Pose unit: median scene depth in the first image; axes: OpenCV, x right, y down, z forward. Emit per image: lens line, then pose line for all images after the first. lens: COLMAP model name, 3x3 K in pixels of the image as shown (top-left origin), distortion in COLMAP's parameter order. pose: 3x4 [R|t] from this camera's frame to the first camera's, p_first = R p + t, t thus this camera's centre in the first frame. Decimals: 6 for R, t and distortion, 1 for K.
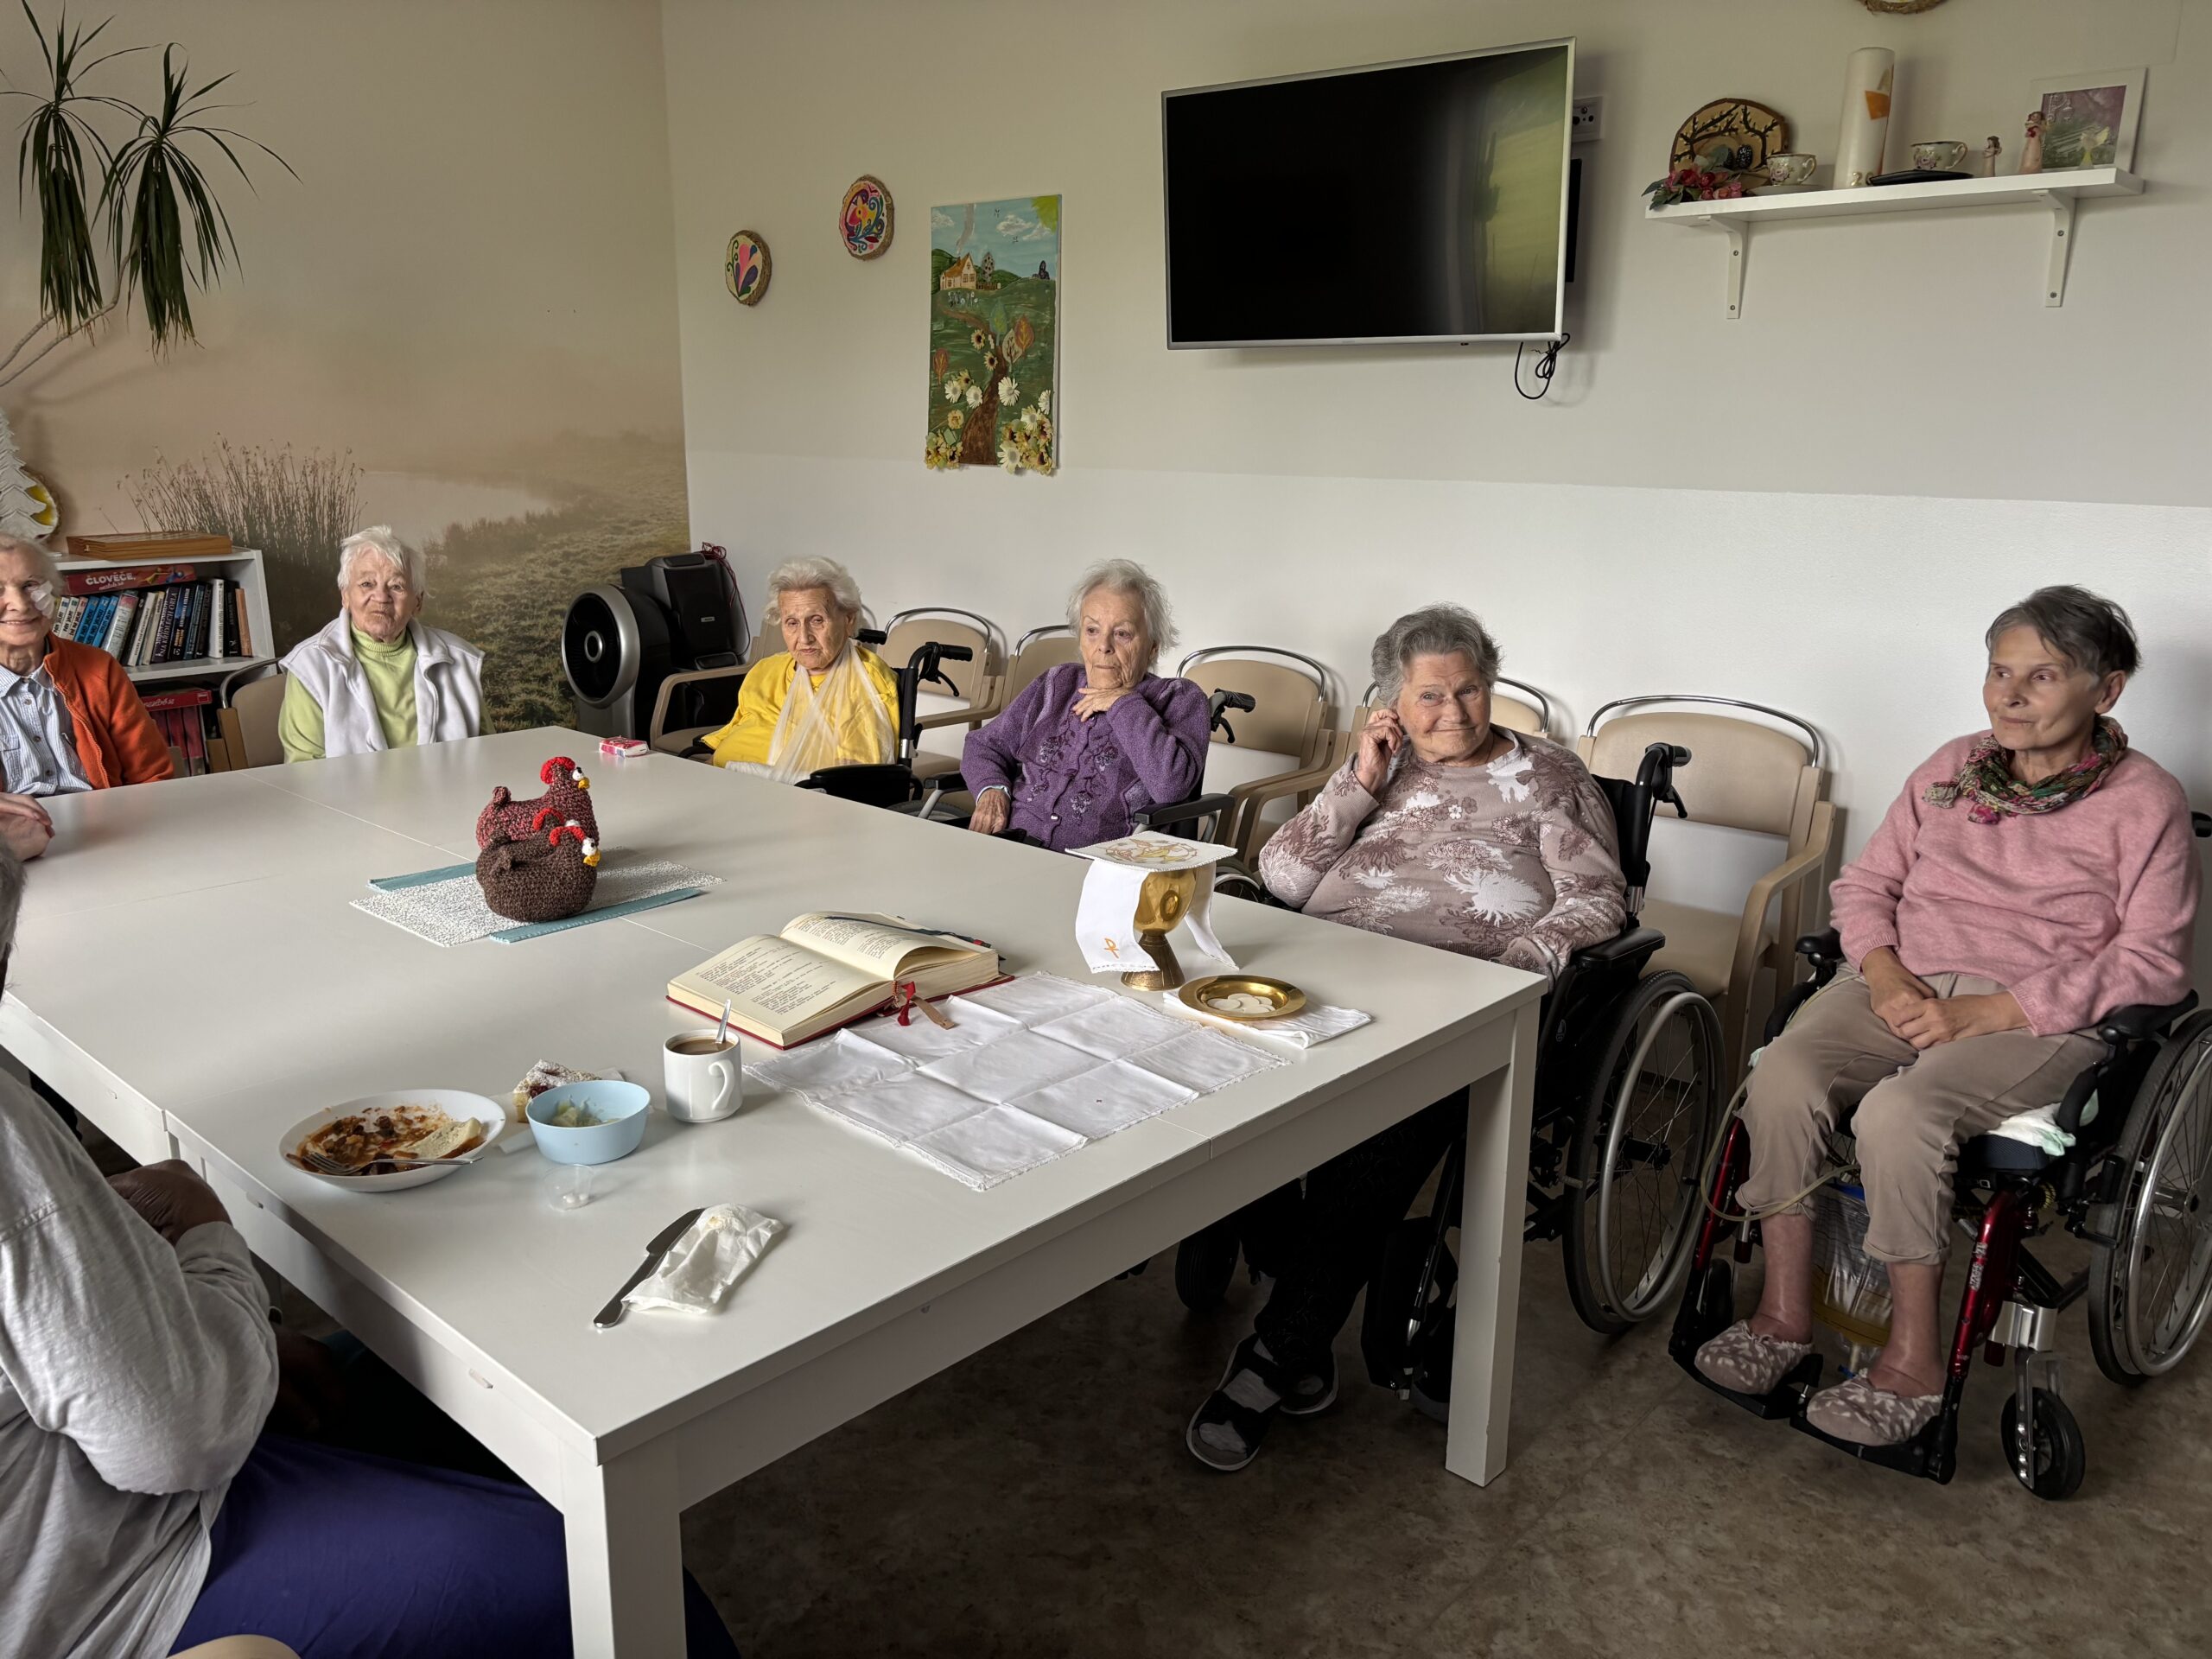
lens RADIAL K [[1675.1, 0, 1074.1], [0, 1675.1, 825.6], [0, 0, 1]] dist [0.084104, -0.070788]
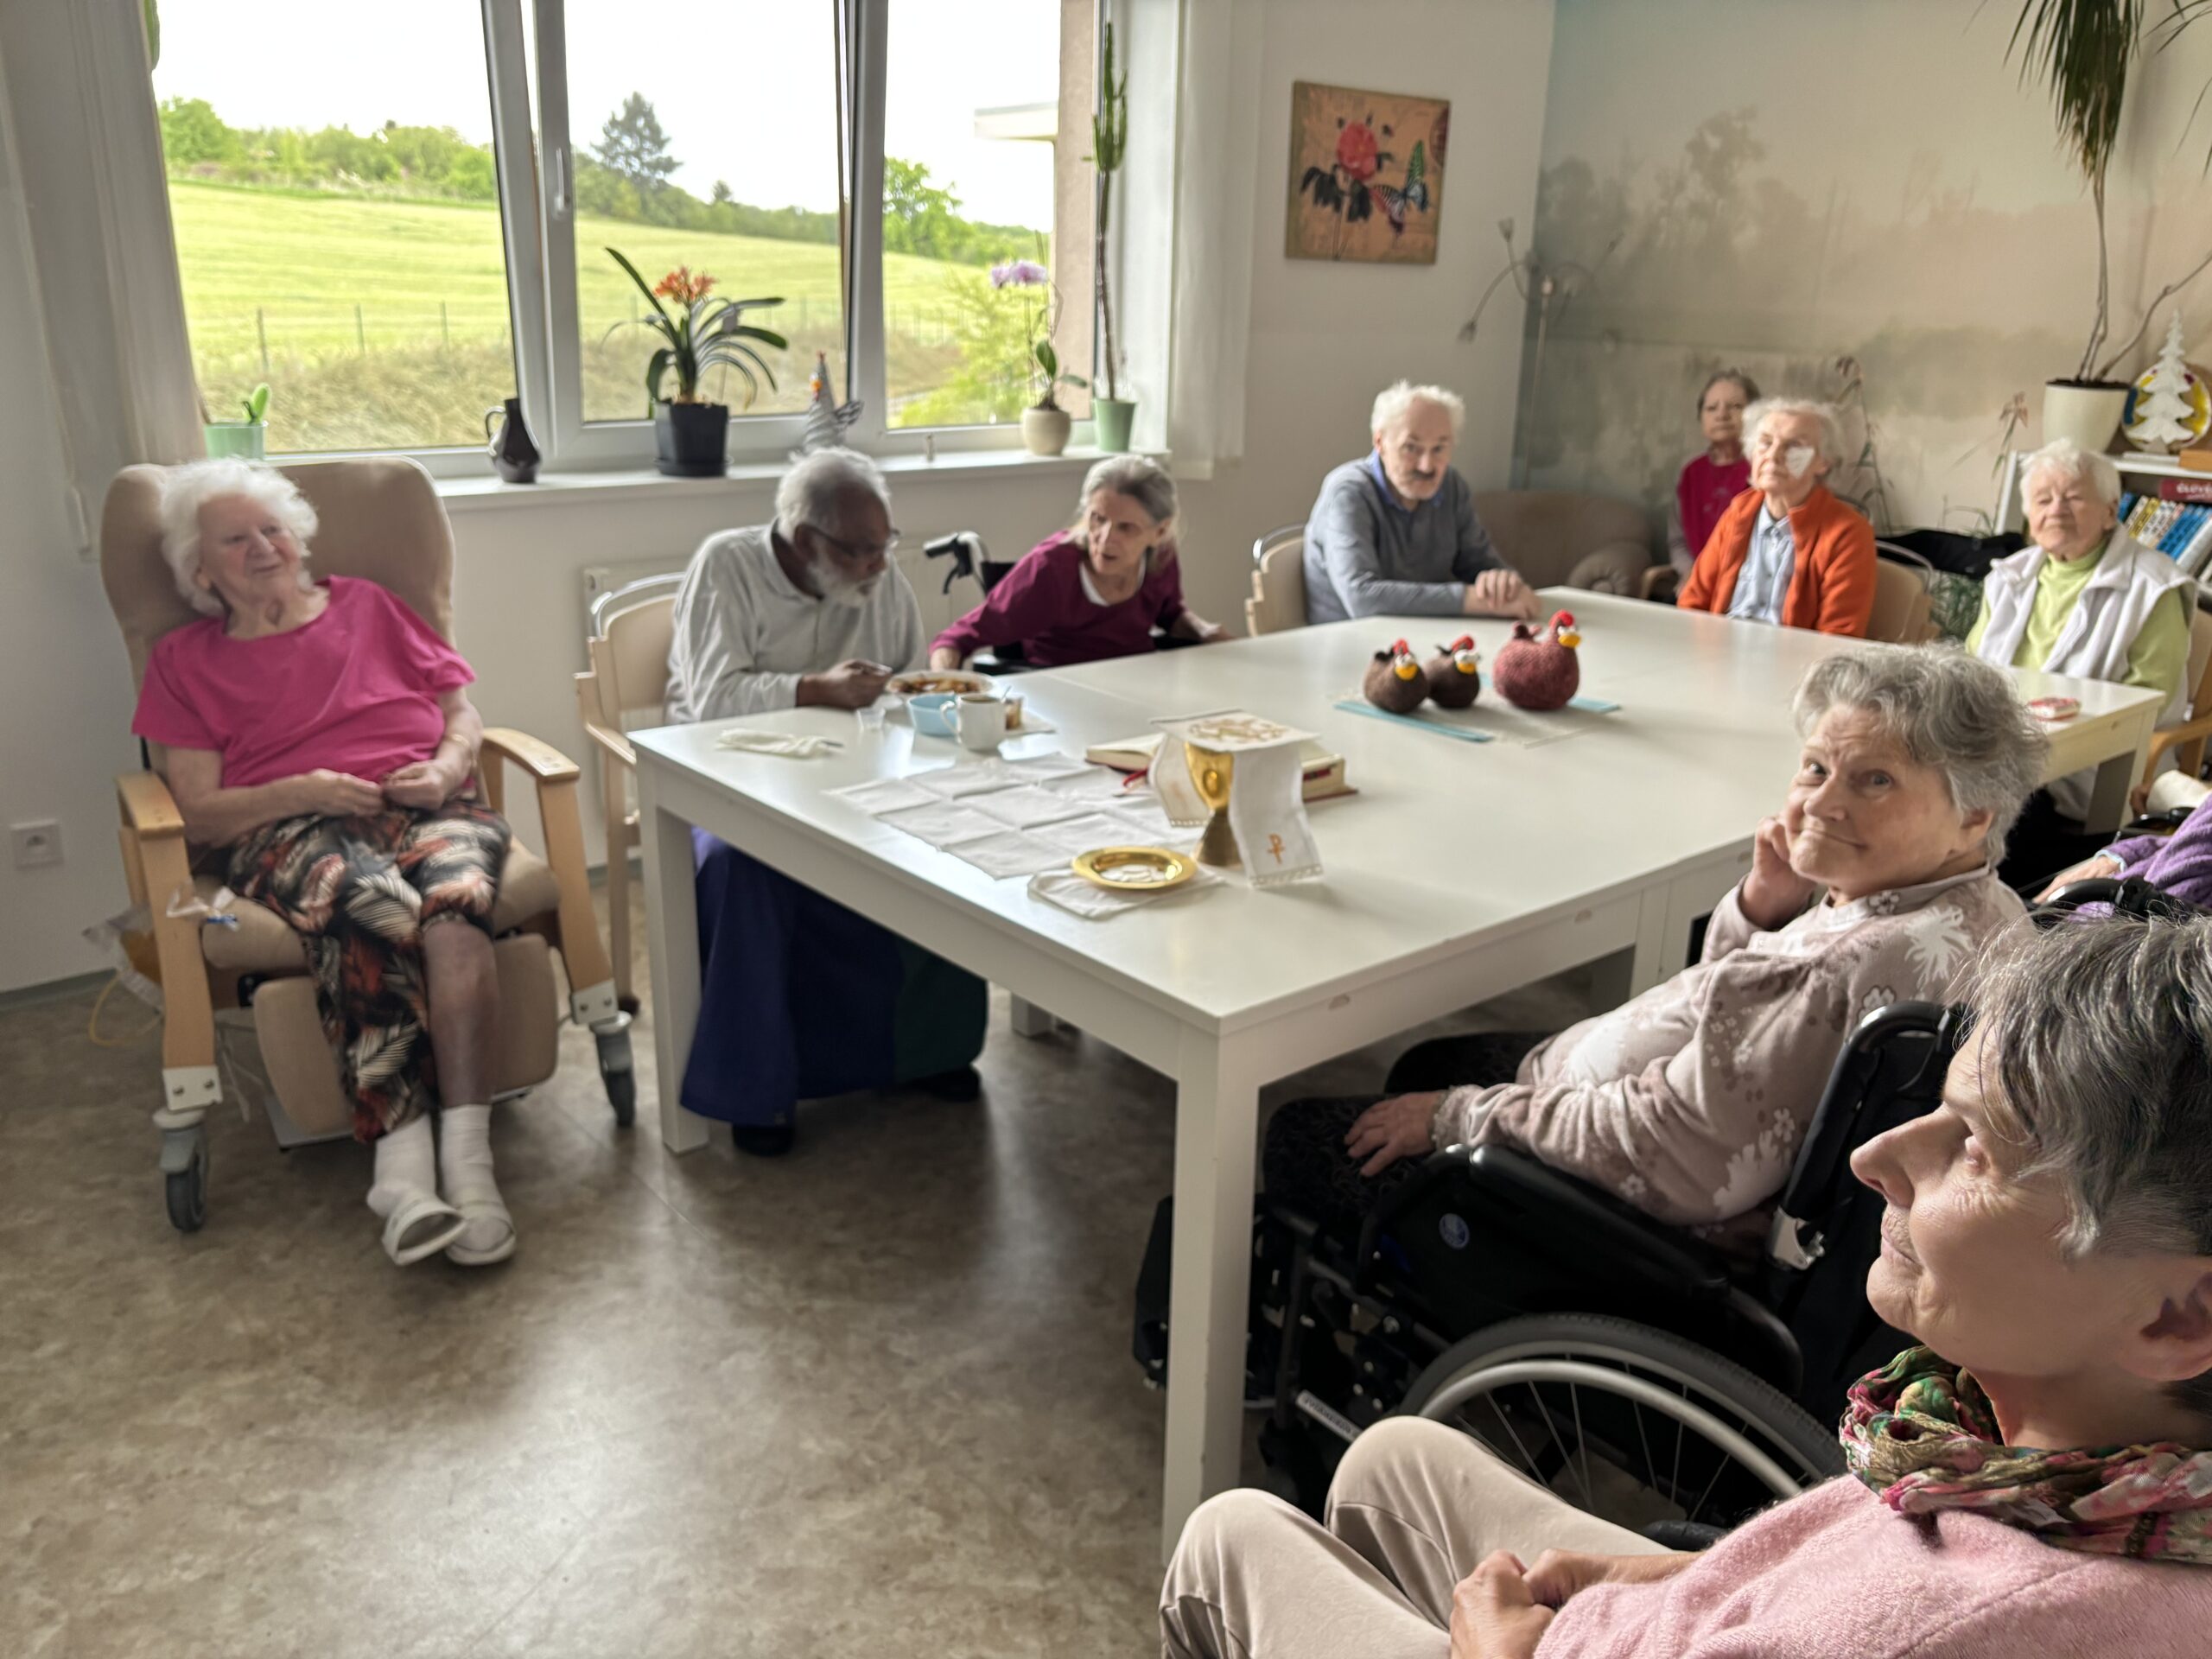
lens RADIAL K [[1675.1, 0, 1074.1], [0, 1675.1, 825.6], [0, 0, 1]] dist [0.084104, -0.070788]
pose [[-0.118839, 0.293642, -0.948500, 0.637724], [-0.268295, 0.910238, 0.315412, -0.134125], [0.955979, 0.291961, -0.029389, 0.597139]]
